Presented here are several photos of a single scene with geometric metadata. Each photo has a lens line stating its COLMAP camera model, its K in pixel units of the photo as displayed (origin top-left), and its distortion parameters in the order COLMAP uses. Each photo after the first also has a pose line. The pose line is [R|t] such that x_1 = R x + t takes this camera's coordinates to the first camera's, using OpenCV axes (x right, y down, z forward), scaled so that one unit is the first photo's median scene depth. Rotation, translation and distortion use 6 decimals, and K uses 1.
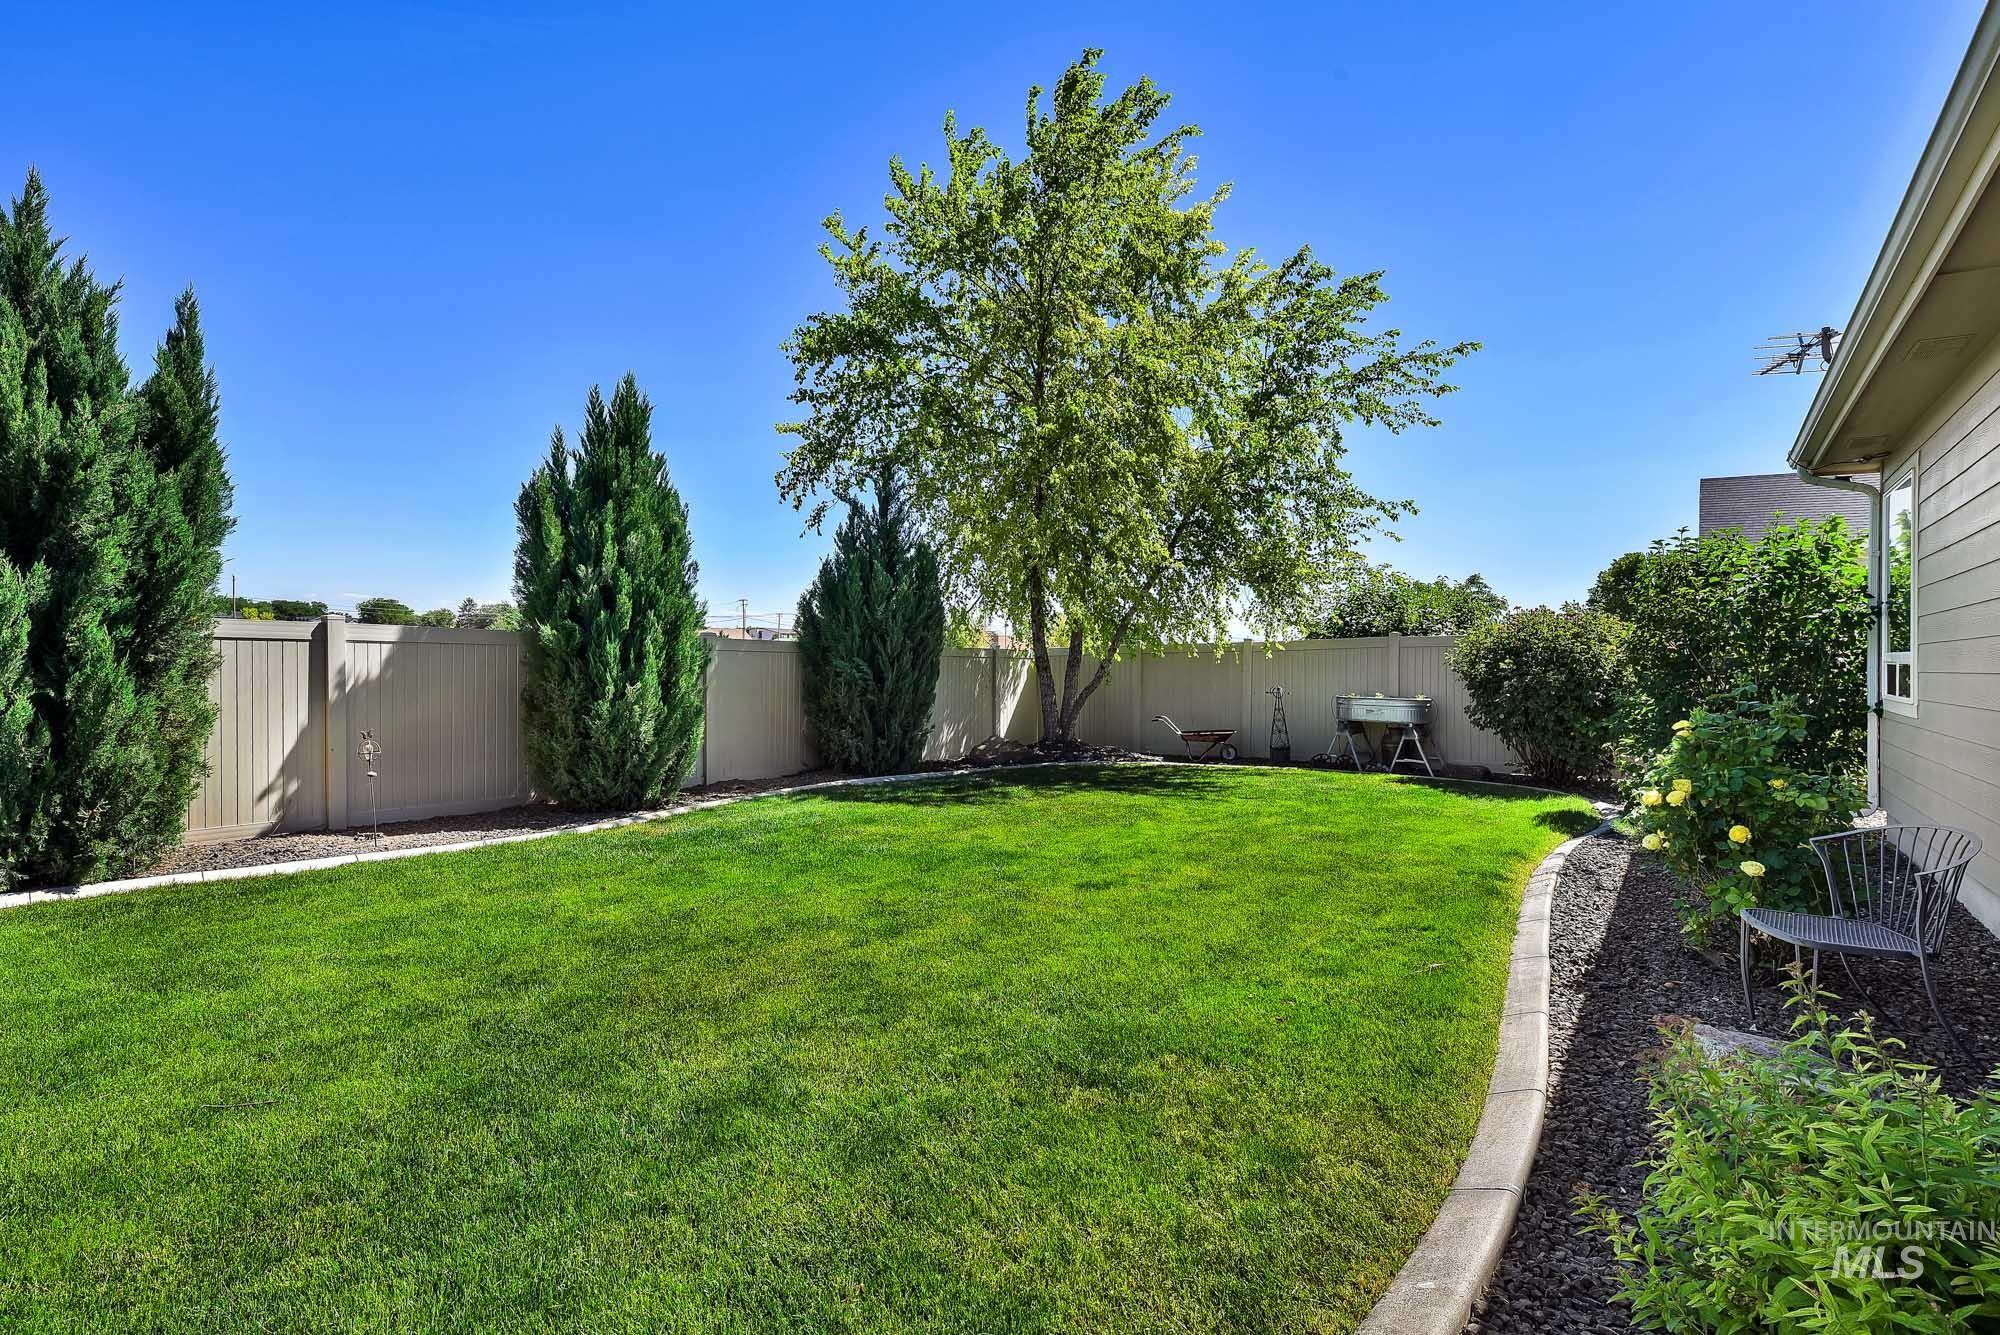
lens RADIAL K [[889.1, 0, 1000.0], [0, 889.1, 667.5], [0, 0, 1]] dist [-0.002075, -0.000259]
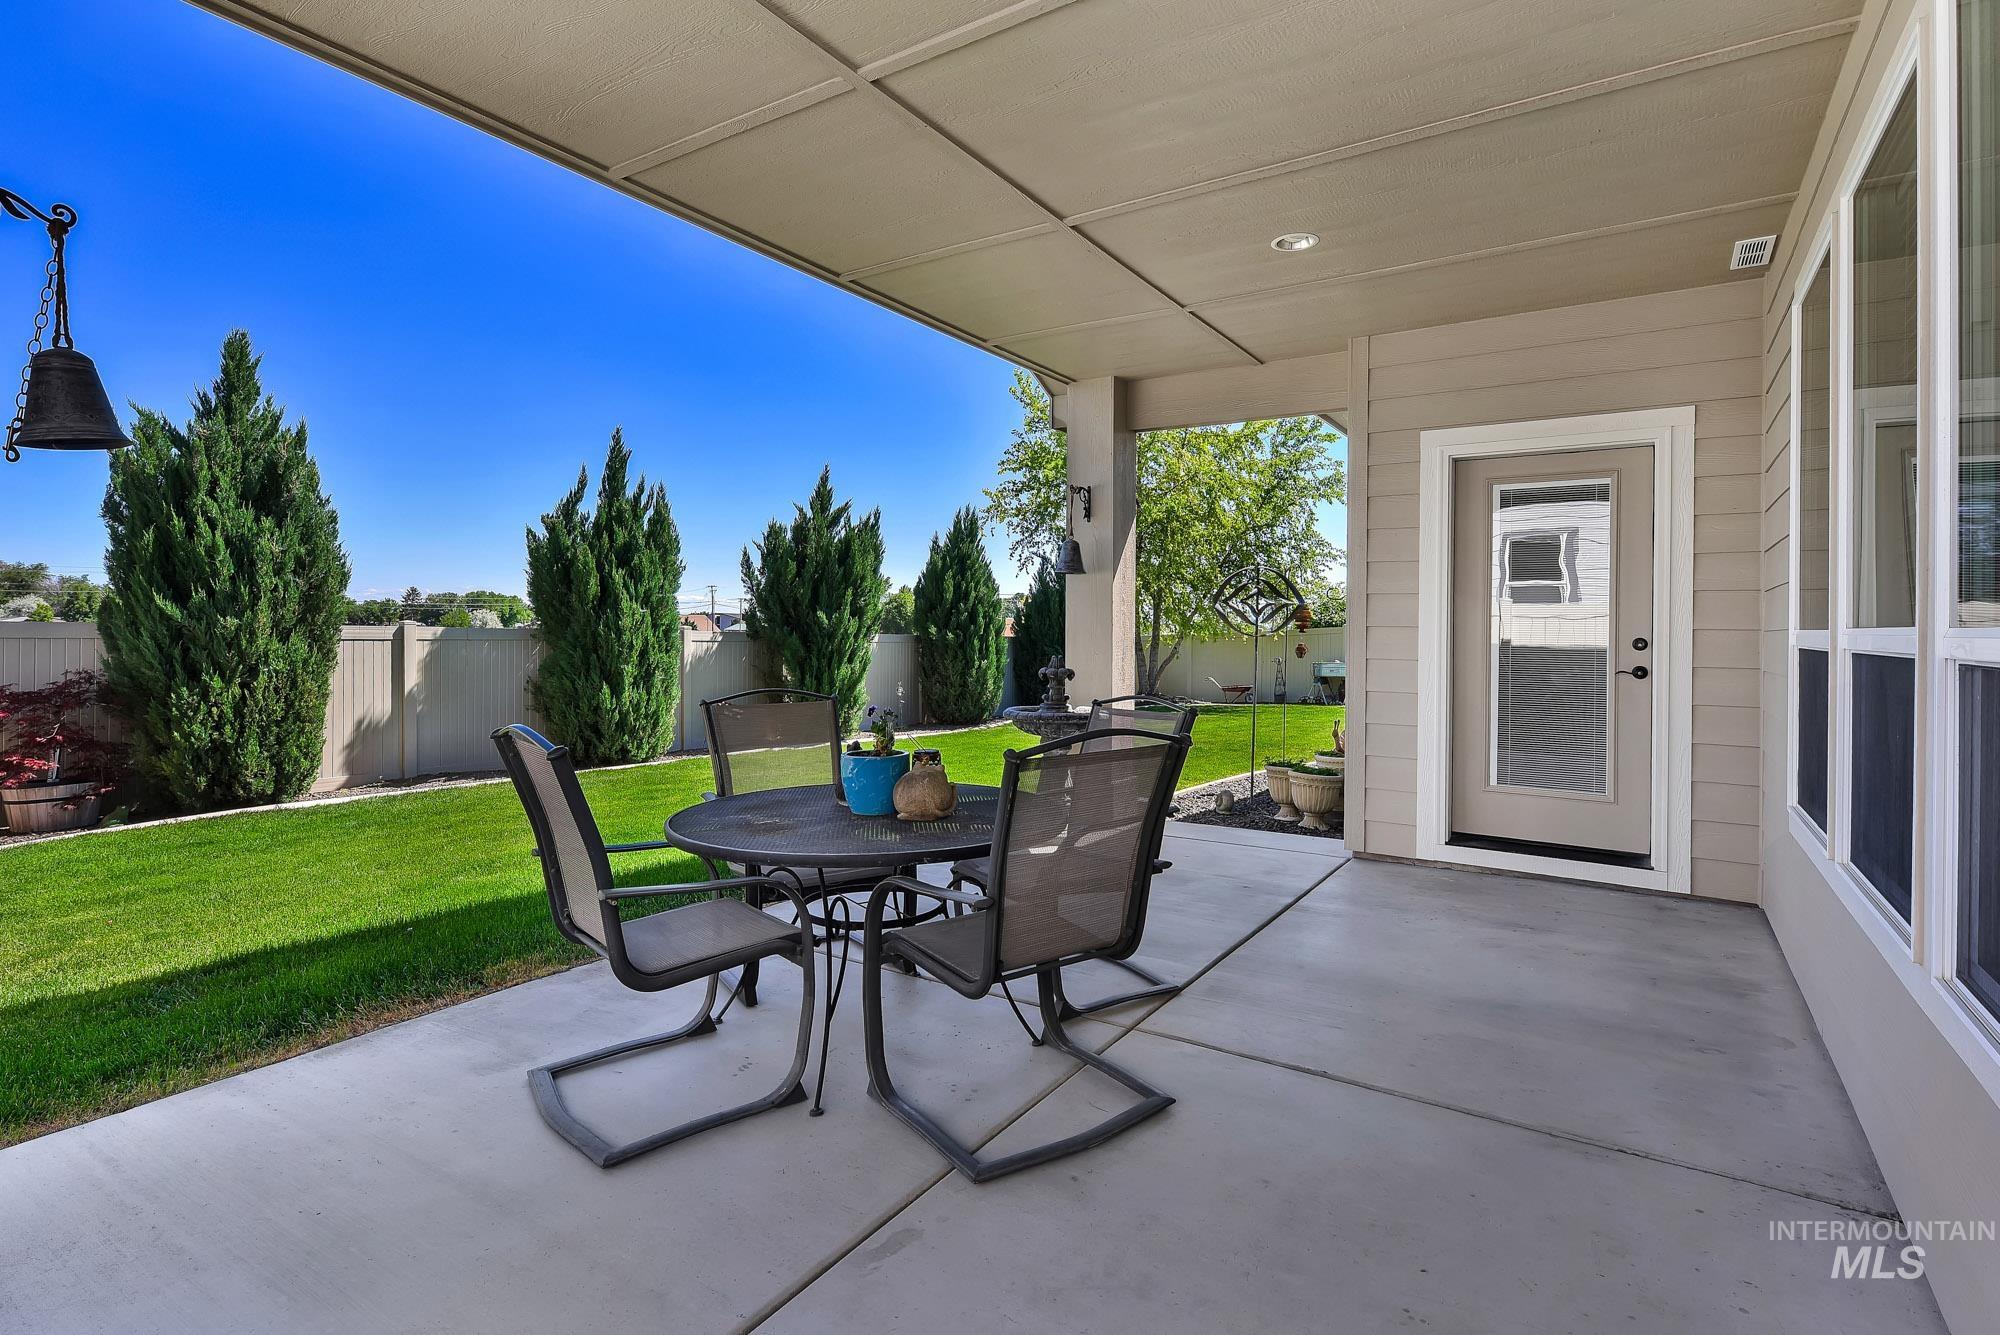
lens RADIAL K [[964.1, 0, 987.9], [0, 964.1, 634.0], [0, 0, 1]] dist [0.000001, 0.000148]
pose [[0.997134, -0.017541, 0.073590, -0.417239], [0.018589, 0.999735, -0.013580, -0.008913], [-0.073332, 0.014909, 0.997196, -0.877554]]
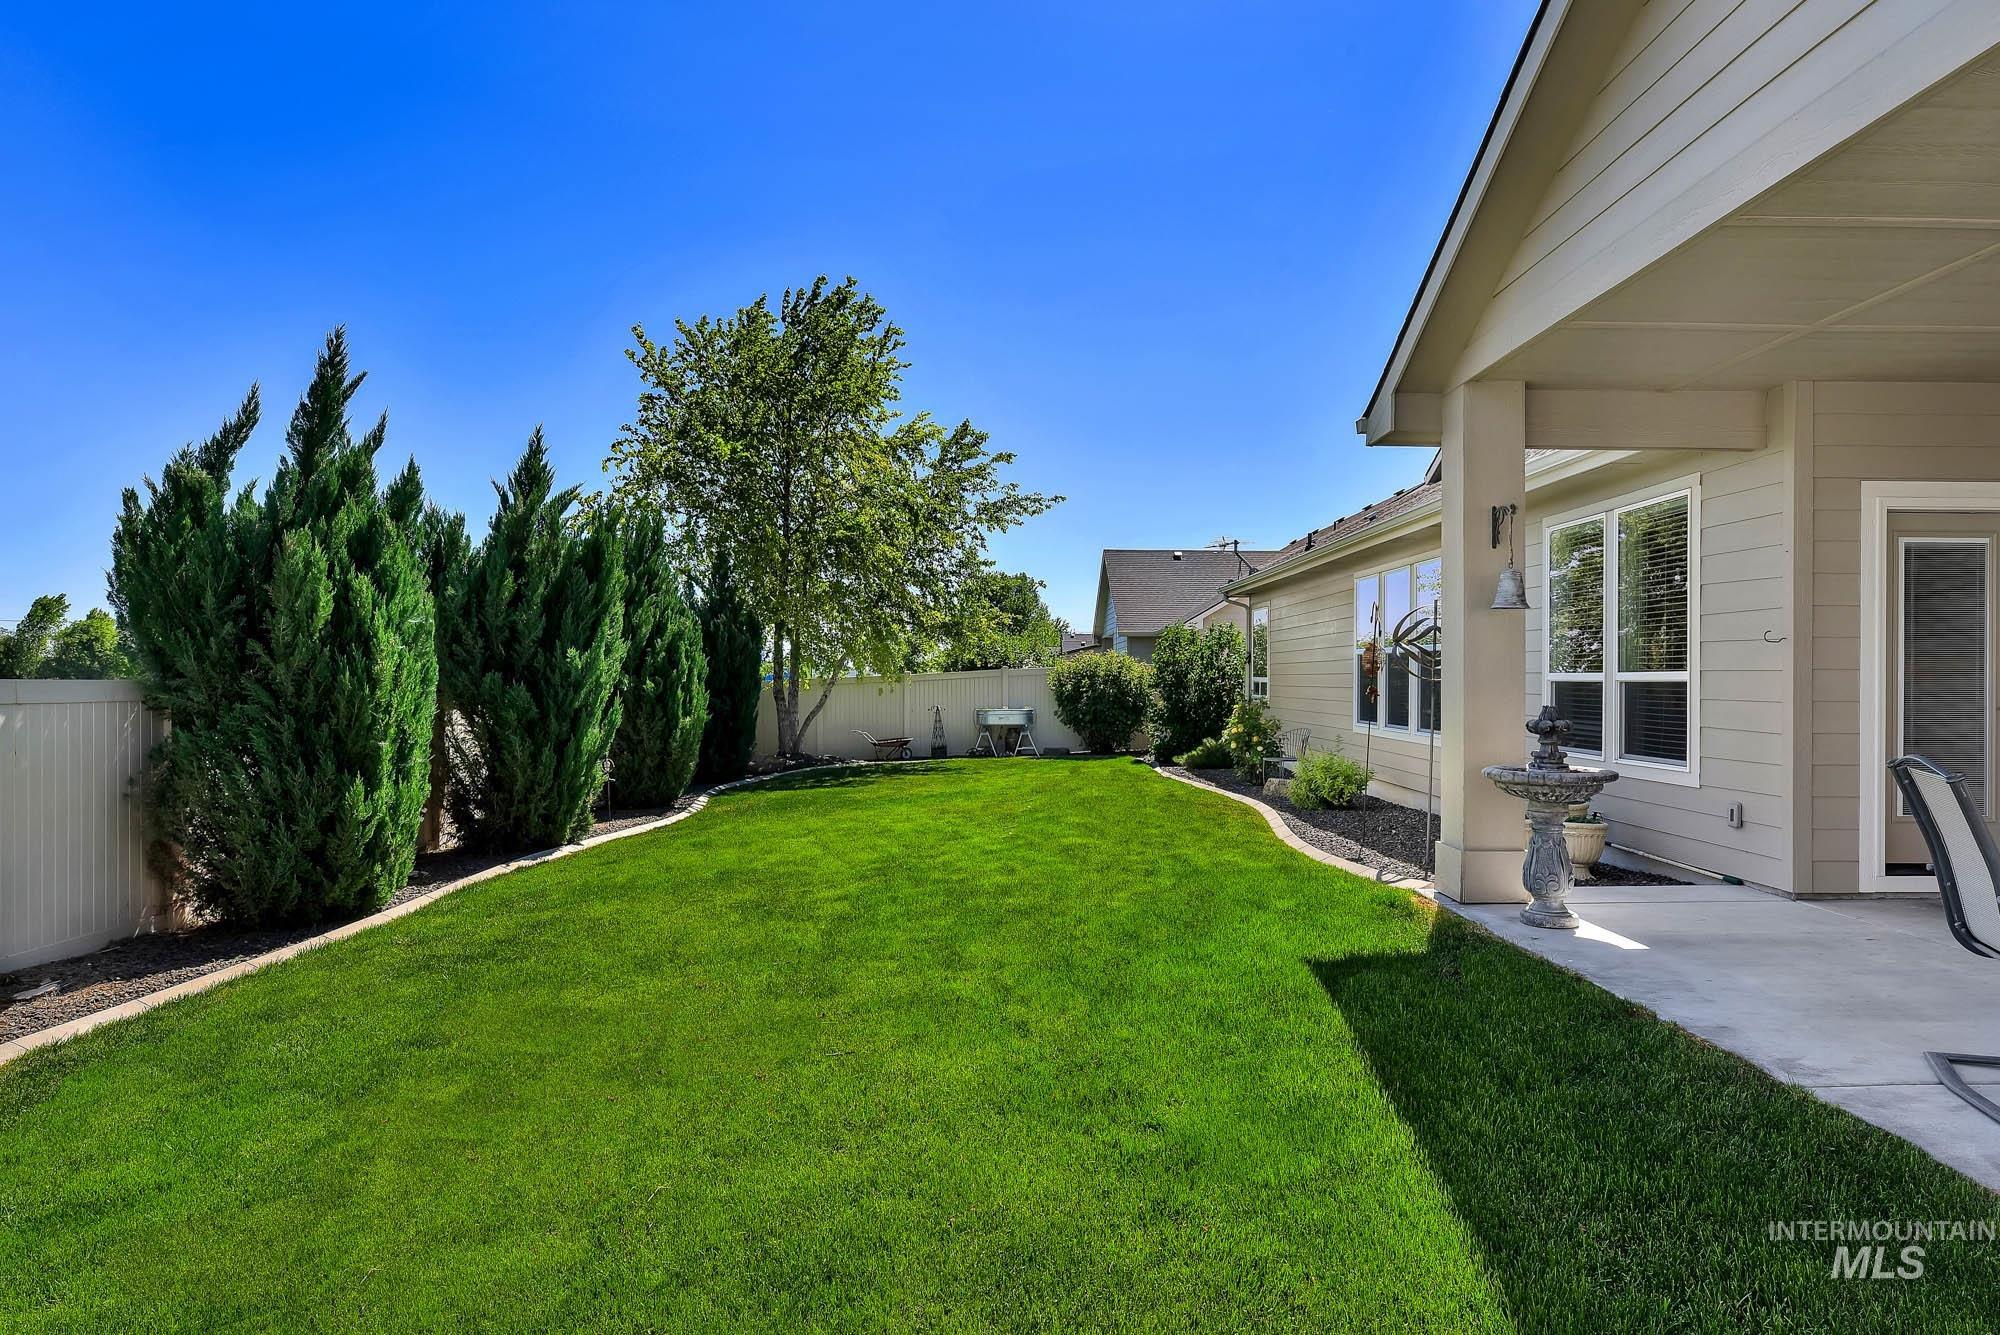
lens RADIAL K [[1155.4, 0, 1000.0], [0, 1155.4, 667.5], [0, 0, 1]] dist [0.004622, 0.000521]
pose [[0.785859, -0.020421, 0.618069, -0.878322], [0.031689, 0.999471, -0.007270, -0.025360], [-0.617594, 0.025299, 0.786090, -0.613201]]
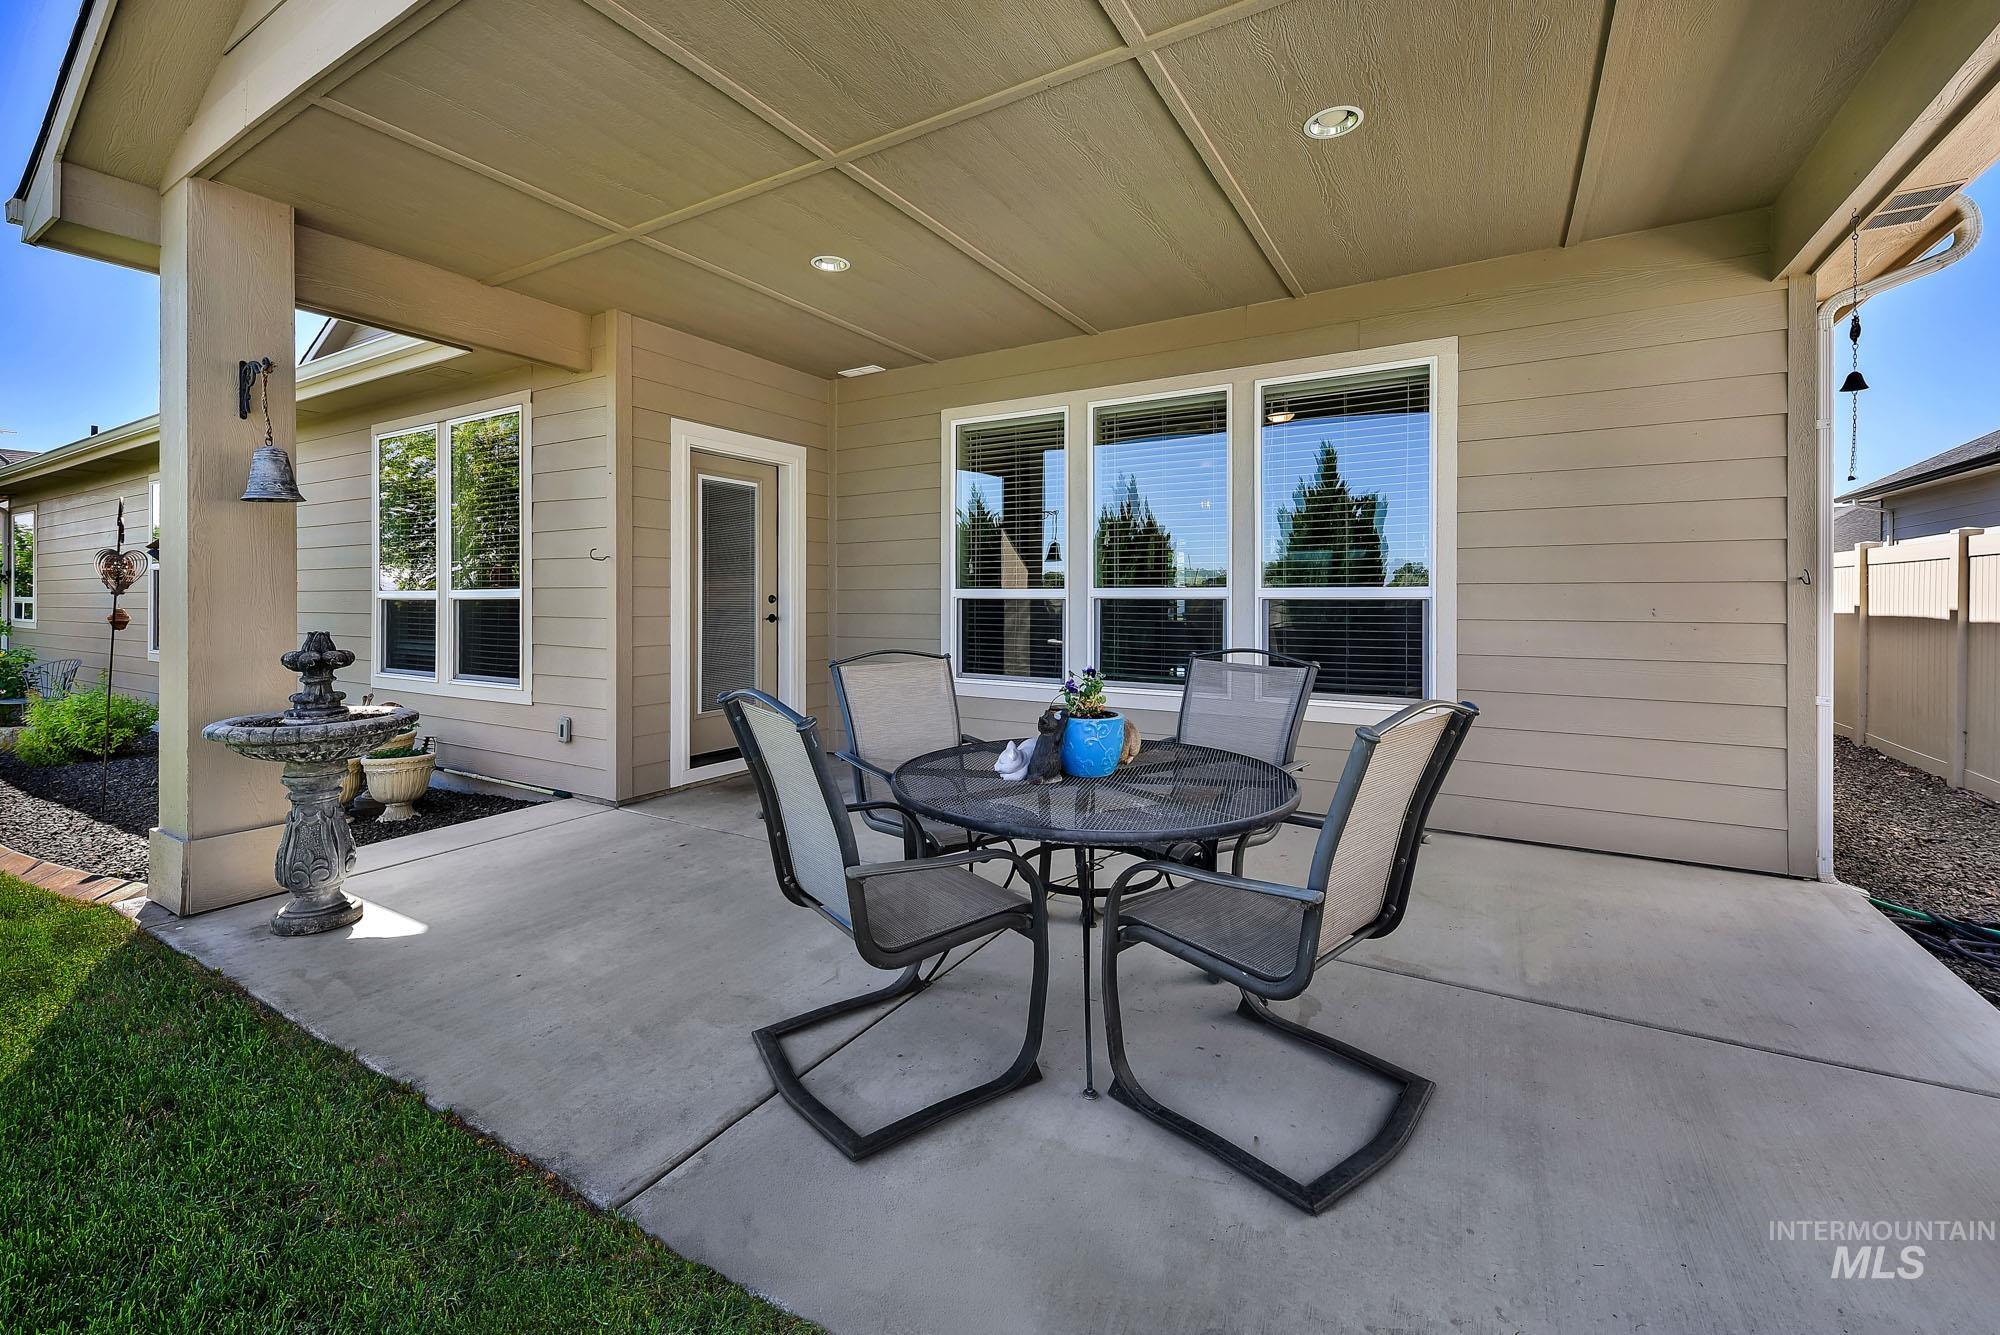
lens RADIAL K [[827.3, 0, 996.7], [0, 827.3, 606.7], [0, 0, 1]] dist [0.016747, -0.000075]
pose [[-0.121639, -0.038838, 0.991814, -0.659511], [0.017975, 0.998984, 0.041323, -0.019815], [-0.992412, 0.022854, -0.120817, -0.546220]]
